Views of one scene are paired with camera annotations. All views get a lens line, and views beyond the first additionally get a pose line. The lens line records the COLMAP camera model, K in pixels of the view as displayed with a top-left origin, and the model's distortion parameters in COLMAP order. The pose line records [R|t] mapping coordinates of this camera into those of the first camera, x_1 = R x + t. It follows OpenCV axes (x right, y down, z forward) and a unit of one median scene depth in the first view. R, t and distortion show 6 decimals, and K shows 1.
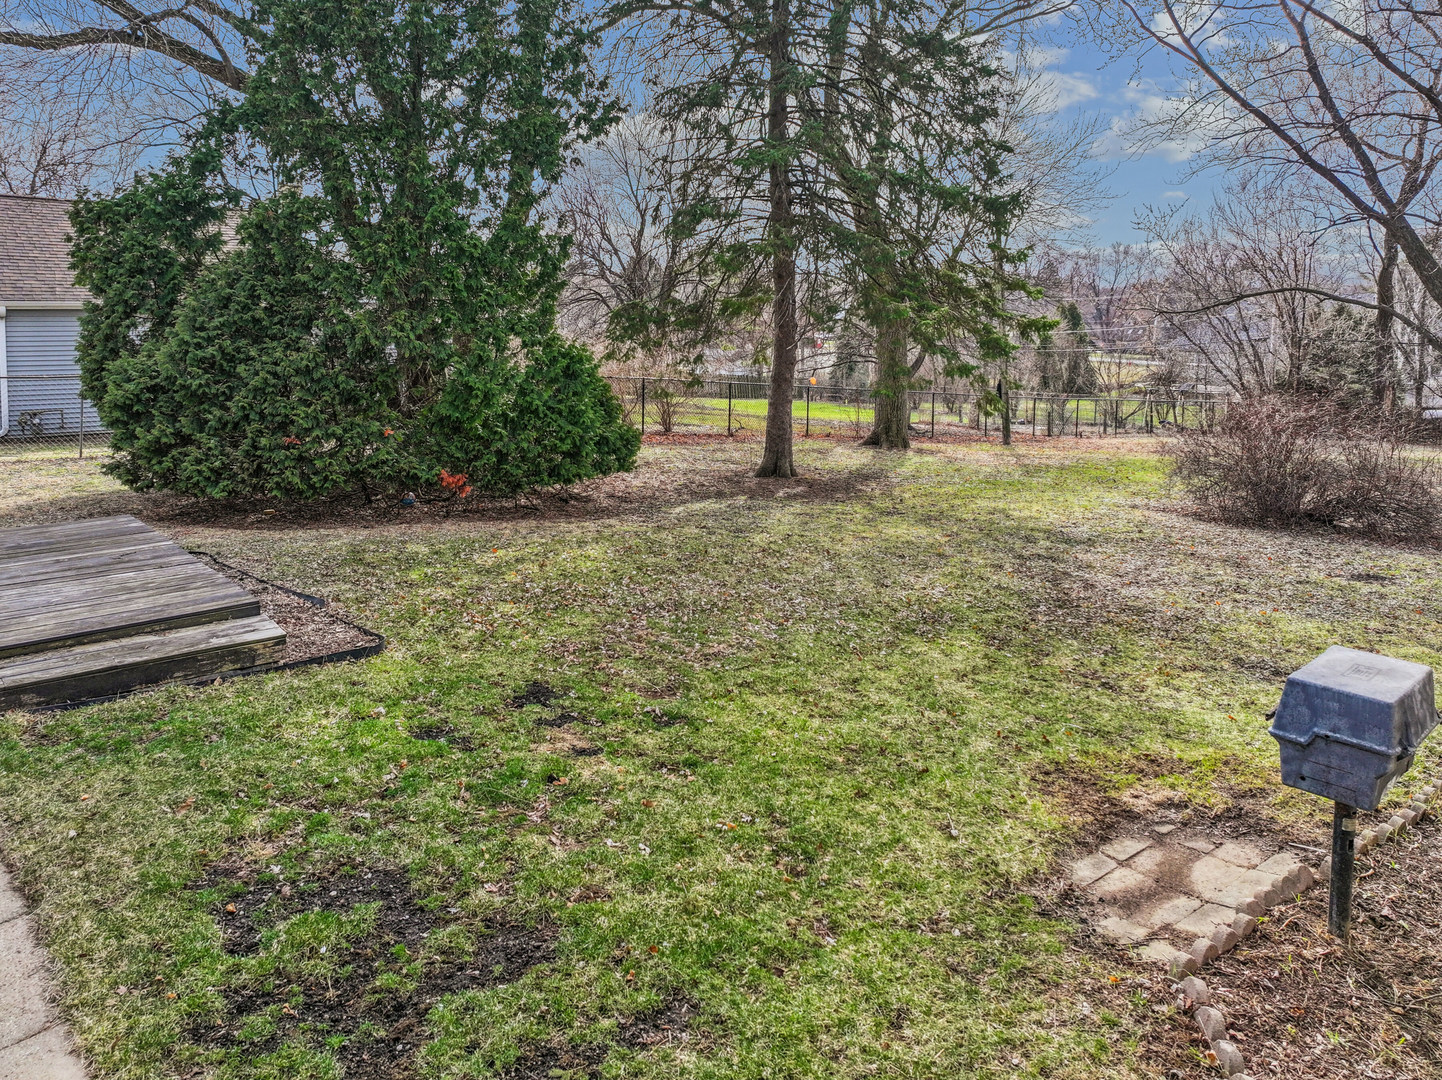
lens RADIAL K [[1008.9, 0, 745.5], [0, 1008.9, 536.6], [0, 0, 1]] dist [0.002203, 0.000126]
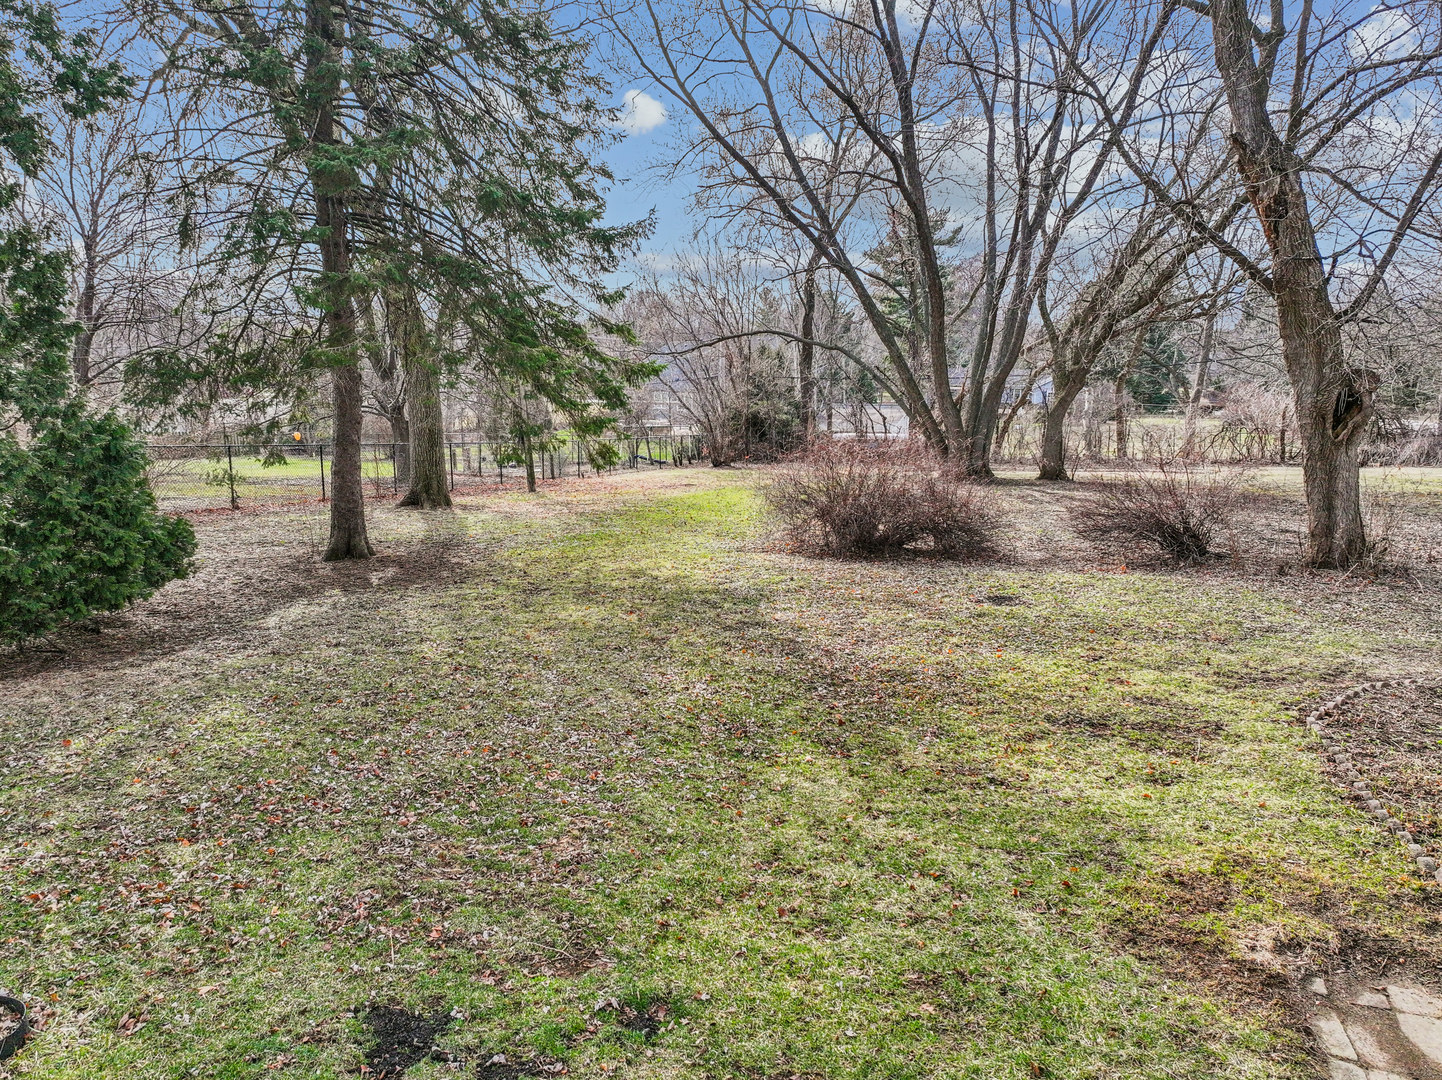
lens RADIAL K [[996.5, 0, 721.4], [0, 996.5, 603.7], [0, 0, 1]] dist [0.001599, -0.003626]
pose [[0.874024, -0.130034, 0.468160, -0.115481], [0.117566, 0.991490, 0.055904, -0.040648], [-0.471445, 0.006179, 0.881874, 0.167749]]
